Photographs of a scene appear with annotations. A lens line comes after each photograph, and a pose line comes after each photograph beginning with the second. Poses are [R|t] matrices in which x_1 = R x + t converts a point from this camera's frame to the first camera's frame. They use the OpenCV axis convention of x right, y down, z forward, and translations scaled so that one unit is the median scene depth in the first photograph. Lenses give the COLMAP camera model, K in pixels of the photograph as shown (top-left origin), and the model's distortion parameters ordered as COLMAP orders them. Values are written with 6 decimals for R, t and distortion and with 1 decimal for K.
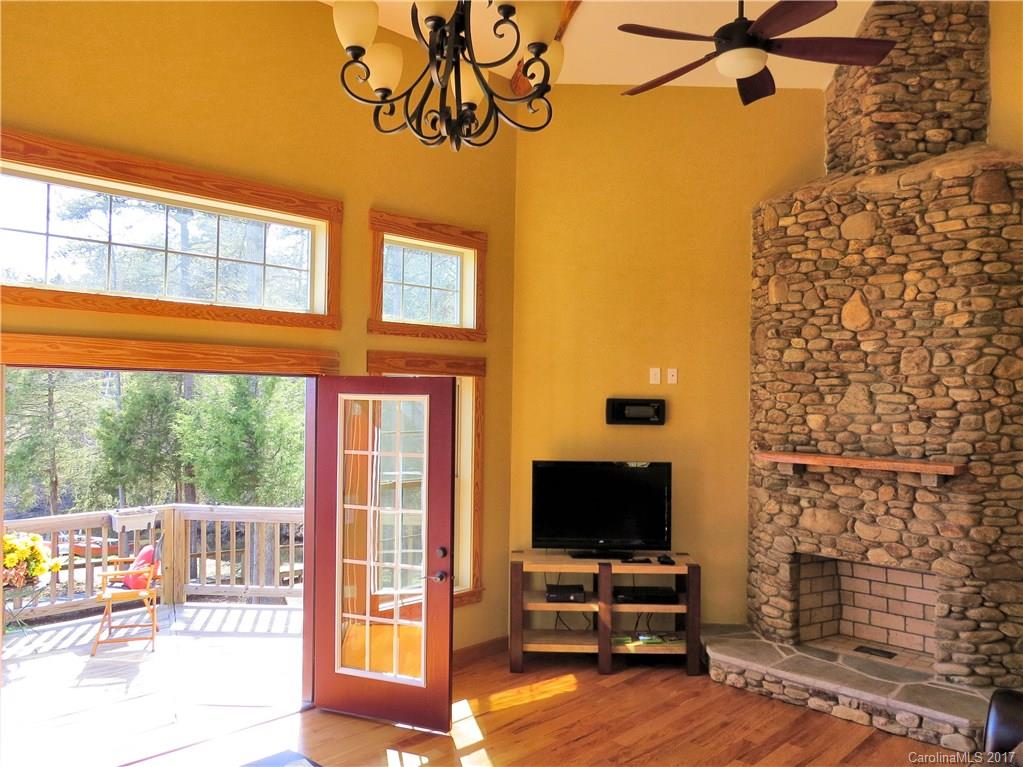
lens RADIAL K [[791.6, 0, 510.2], [0, 791.6, 386.9], [0, 0, 1]] dist [-0.032086, 0.011006]
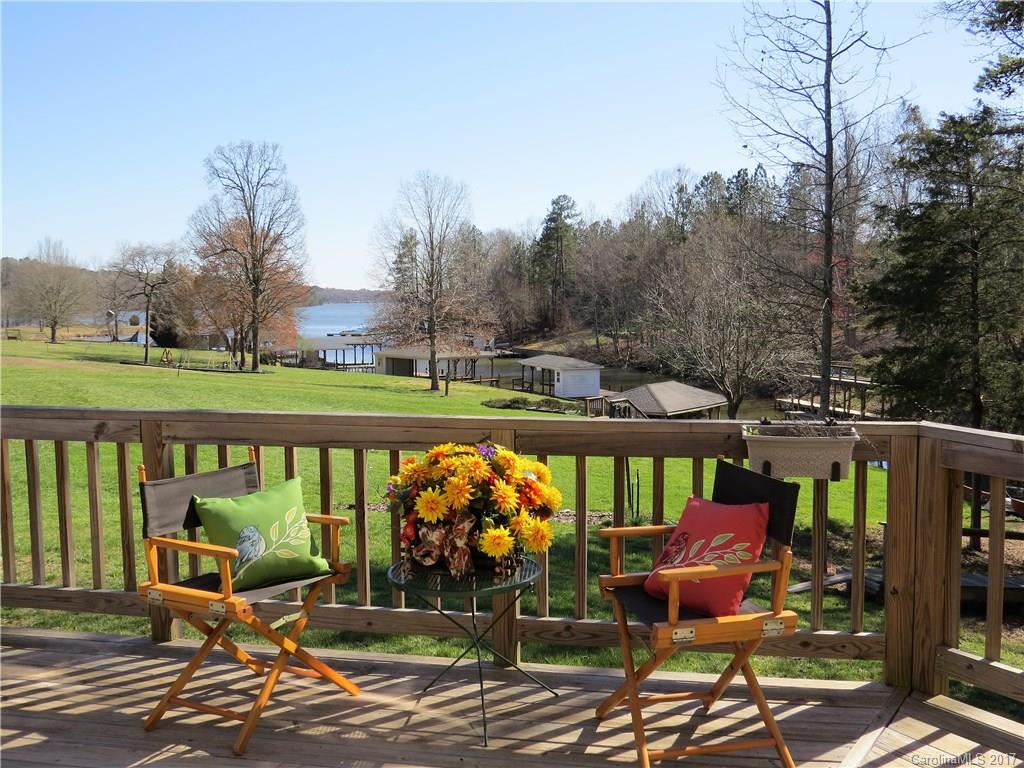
lens RADIAL K [[1034.1, 0, 505.2], [0, 1034.1, 389.5], [0, 0, 1]] dist [-0.044147, 0.000000]
pose [[0.534978, 0.060575, -0.842691, -0.188161], [0.015674, 0.996543, 0.081585, 0.130672], [0.844720, -0.056855, 0.532180, 0.828064]]
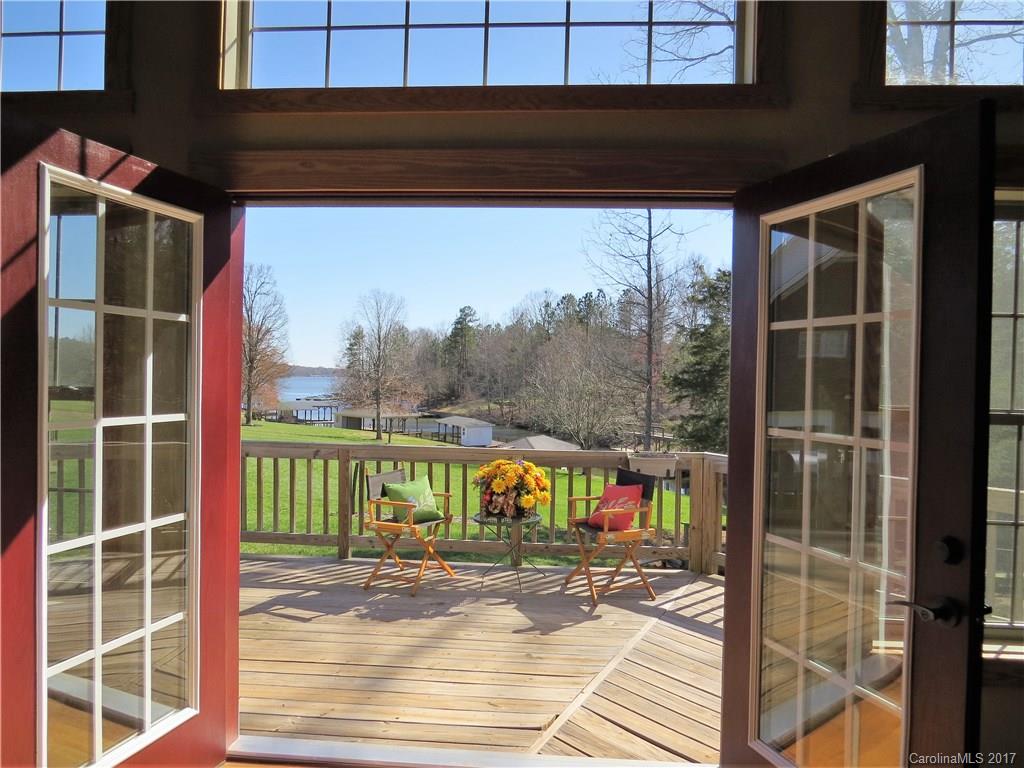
lens RADIAL K [[728.2, 0, 502.5], [0, 728.2, 383.5], [0, 0, 1]] dist [-0.041693, 0.016668]
pose [[0.625232, 0.006370, -0.780413, 0.044327], [-0.004765, 0.999979, 0.004344, 0.105944], [0.780424, 0.001003, 0.625249, 0.508431]]
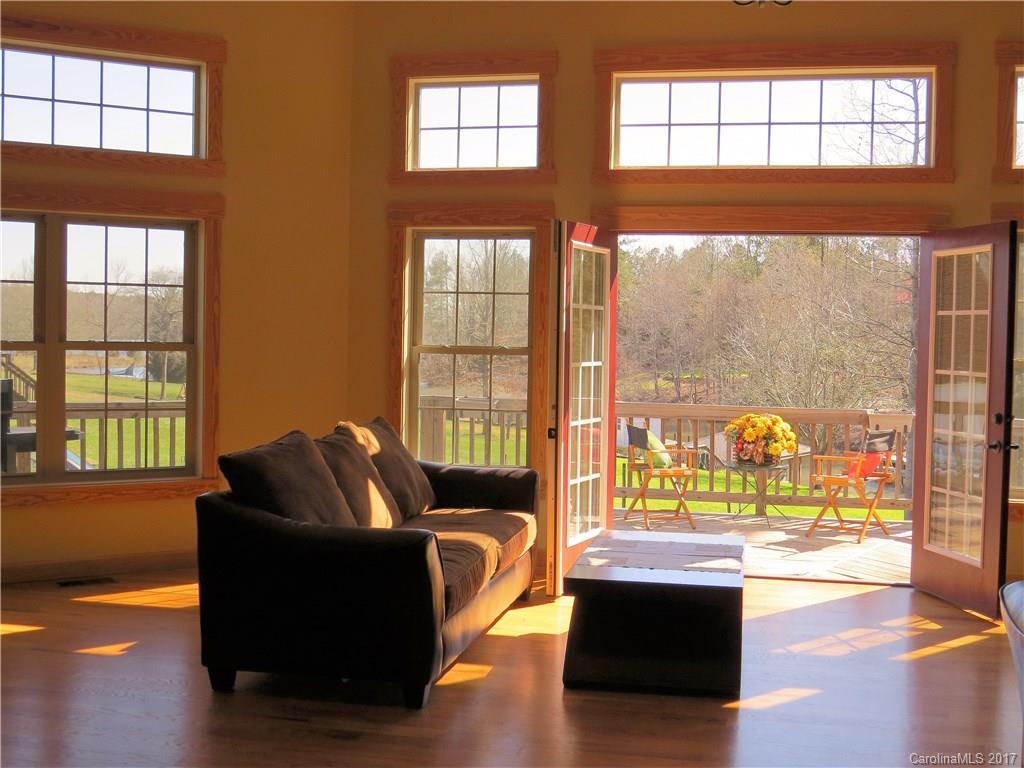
lens RADIAL K [[1241.1, 0, 508.8], [0, 1241.1, 383.0], [0, 0, 1]] dist [-0.061931, 0.000000]
pose [[0.517330, 0.031302, -0.855214, 0.688927], [-0.003787, 0.999405, 0.034288, 0.104541], [0.855778, -0.014500, 0.517140, -0.160871]]
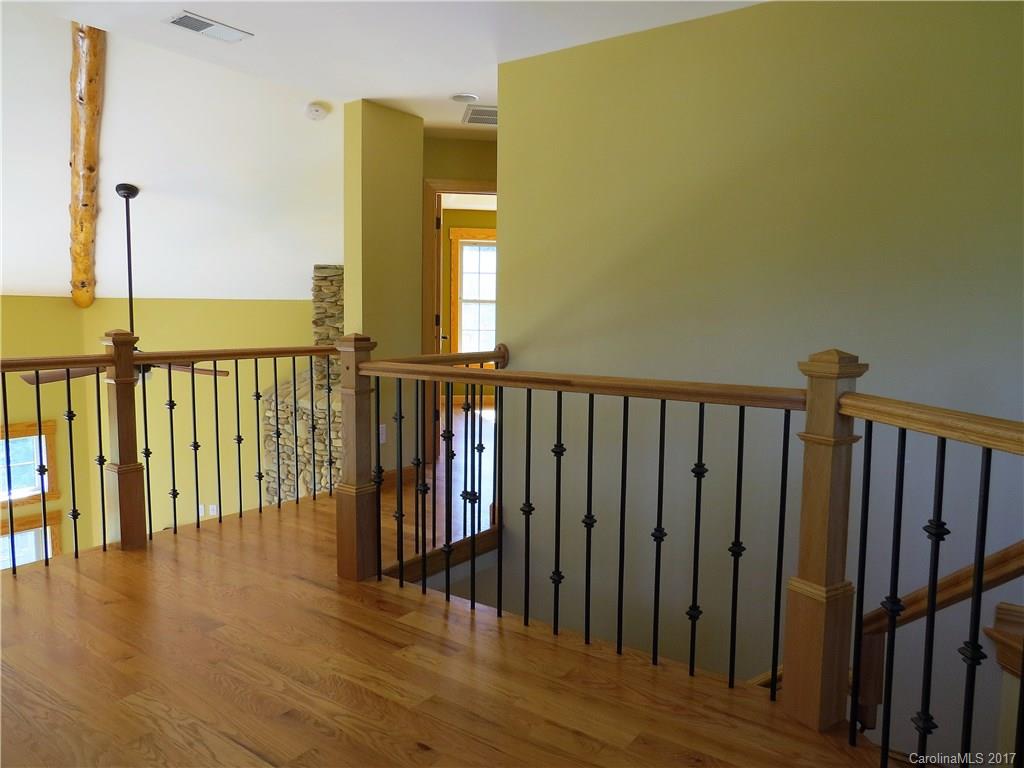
lens RADIAL K [[728.2, 0, 512.3], [0, 728.2, 382.2], [0, 0, 1]] dist [-0.041693, 0.016668]
pose [[0.991111, -0.018154, 0.131791, 0.650661], [0.004697, 0.994803, 0.101708, -0.420980], [-0.132952, -0.100185, 0.986046, -0.355583]]
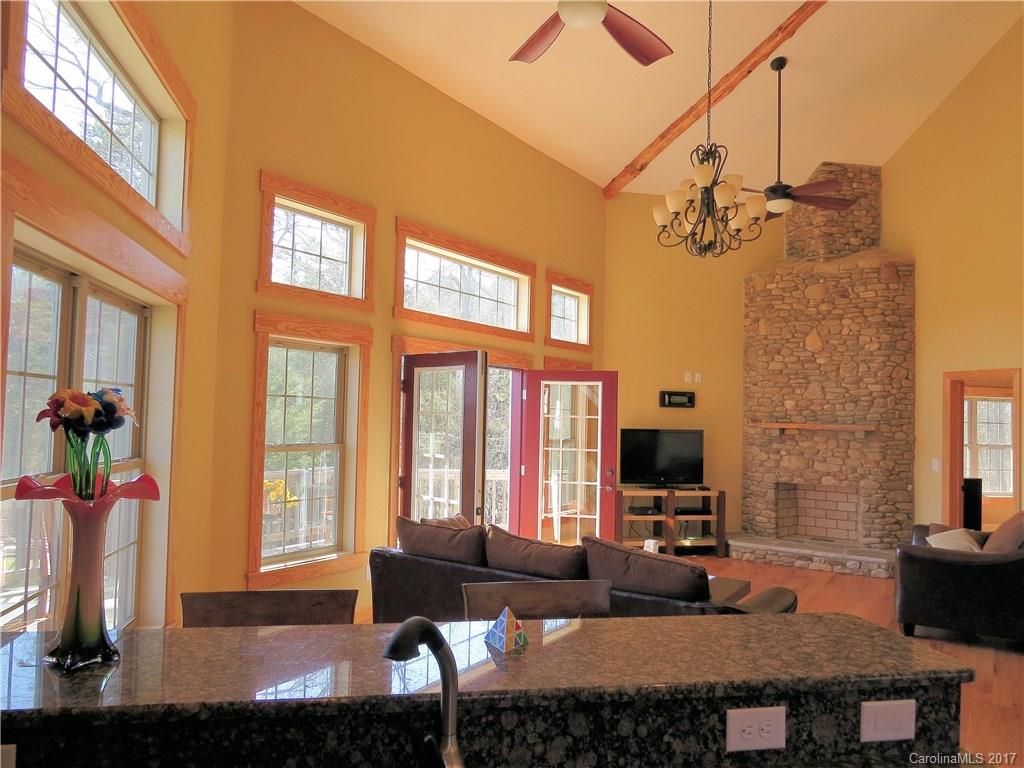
lens RADIAL K [[728.2, 0, 512.4], [0, 728.2, 384.8], [0, 0, 1]] dist [-0.041693, 0.016668]
pose [[0.984196, 0.017094, 0.176253, -0.491032], [-0.011711, 0.999434, -0.031537, 0.059534], [-0.176692, 0.028975, 0.983840, -0.445368]]
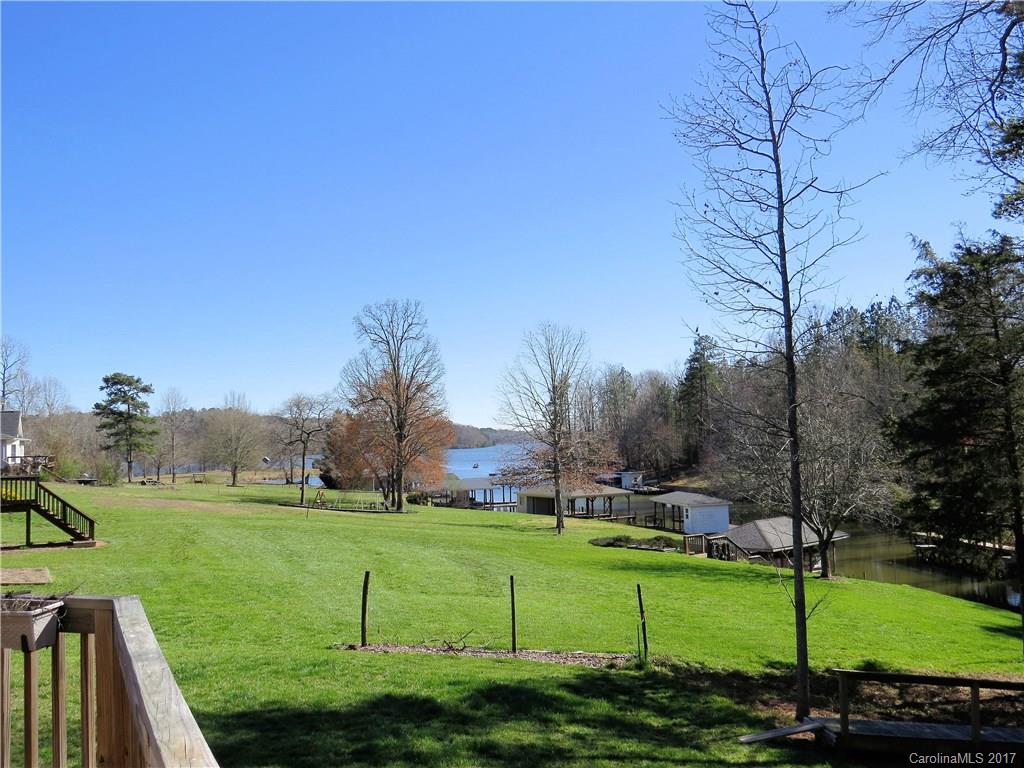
lens RADIAL K [[993.1, 0, 513.2], [0, 993.1, 388.9], [0, 0, 1]] dist [-0.041095, 0.000000]
pose [[0.391342, -0.069586, -0.917611, 0.142153], [0.038764, 0.997498, -0.059112, 0.118865], [0.919428, -0.012438, 0.393061, 1.420615]]
